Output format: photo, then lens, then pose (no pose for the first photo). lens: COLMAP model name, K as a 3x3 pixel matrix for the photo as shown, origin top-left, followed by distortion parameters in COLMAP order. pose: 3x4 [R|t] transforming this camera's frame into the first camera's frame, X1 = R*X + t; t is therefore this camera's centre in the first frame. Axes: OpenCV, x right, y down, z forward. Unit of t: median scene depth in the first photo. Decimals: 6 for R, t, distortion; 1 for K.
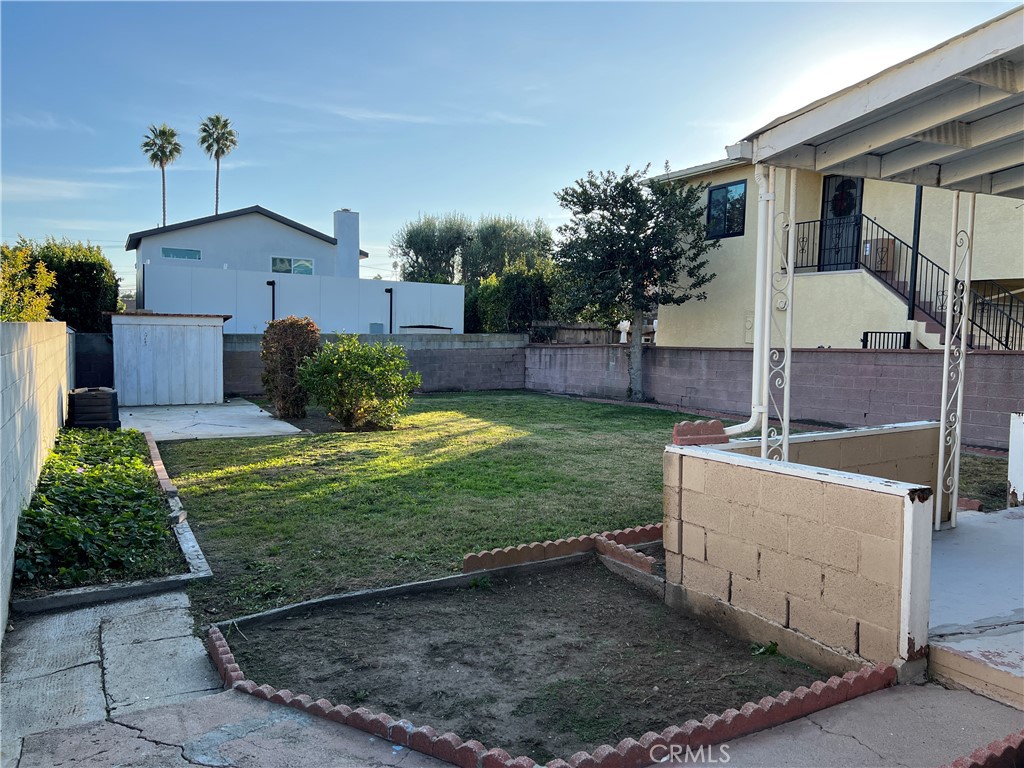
lens RADIAL K [[766.2, 0, 513.8], [0, 766.2, 387.5], [0, 0, 1]] dist [0.060974, -0.066344]
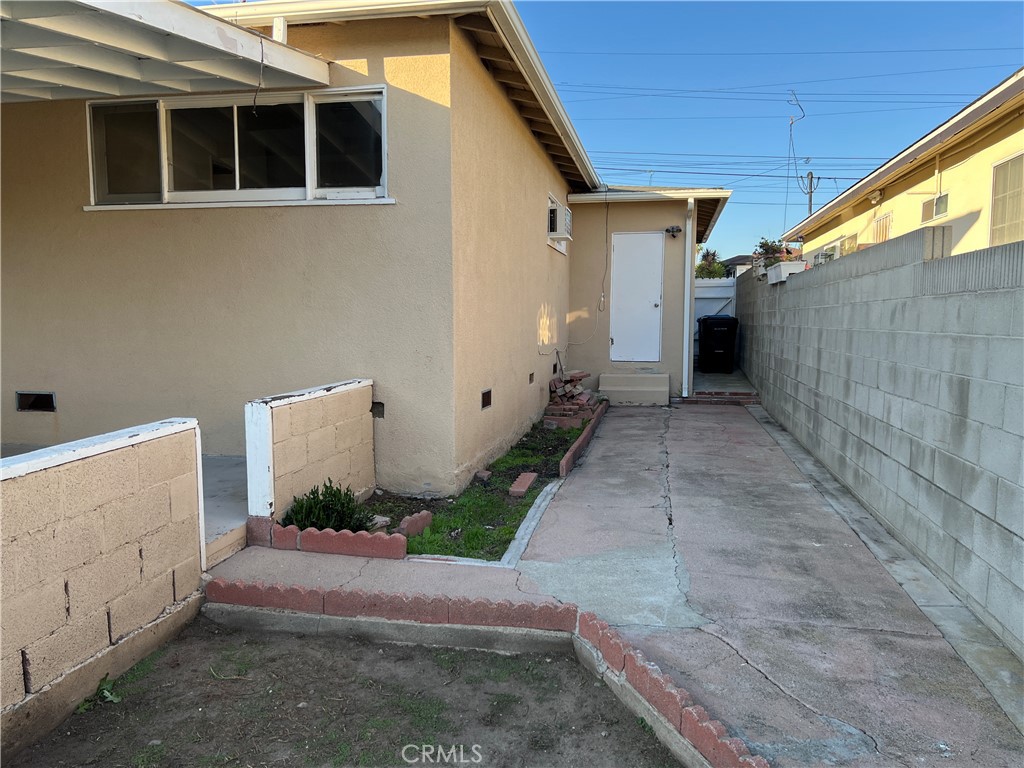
lens RADIAL K [[766.2, 0, 509.0], [0, 766.2, 386.1], [0, 0, 1]] dist [0.060974, -0.066344]
pose [[-0.768762, -0.090035, 0.633166, -0.429759], [0.015346, 0.987159, 0.159005, -0.068113], [-0.639351, 0.131953, -0.757508, 1.292803]]
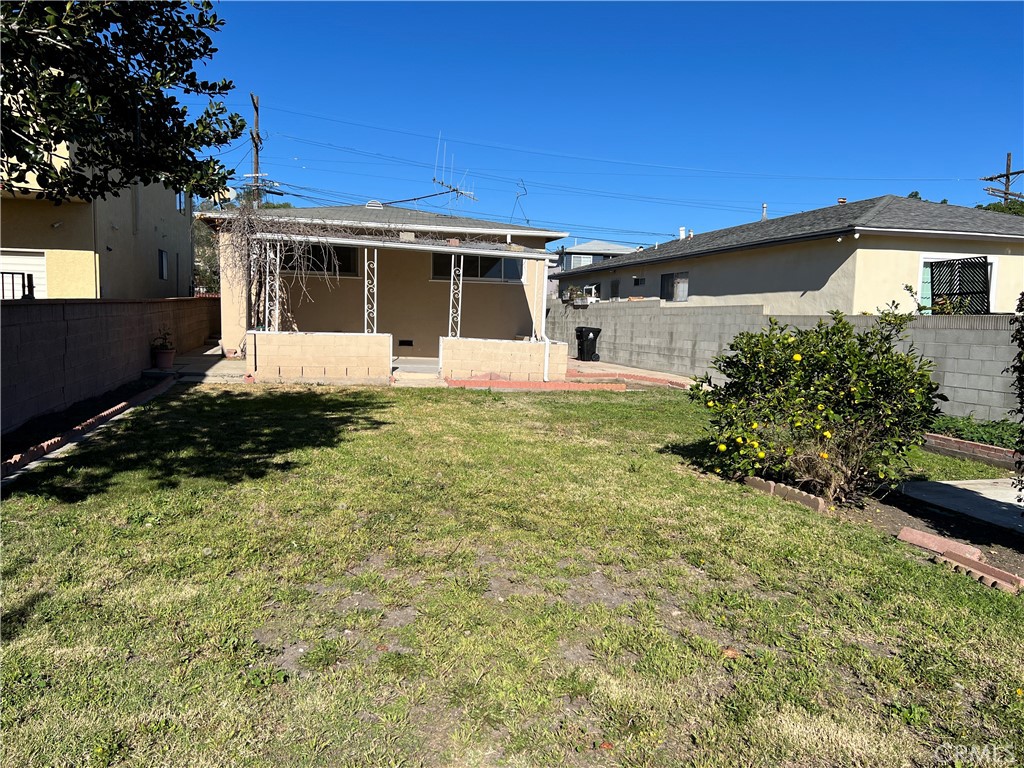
lens RADIAL K [[766.2, 0, 514.9], [0, 766.2, 382.3], [0, 0, 1]] dist [0.060974, -0.066344]
pose [[-0.973252, -0.072343, 0.218053, -0.370942], [-0.039029, 0.987396, 0.153383, -0.314828], [-0.226401, 0.140769, -0.963808, 5.273787]]
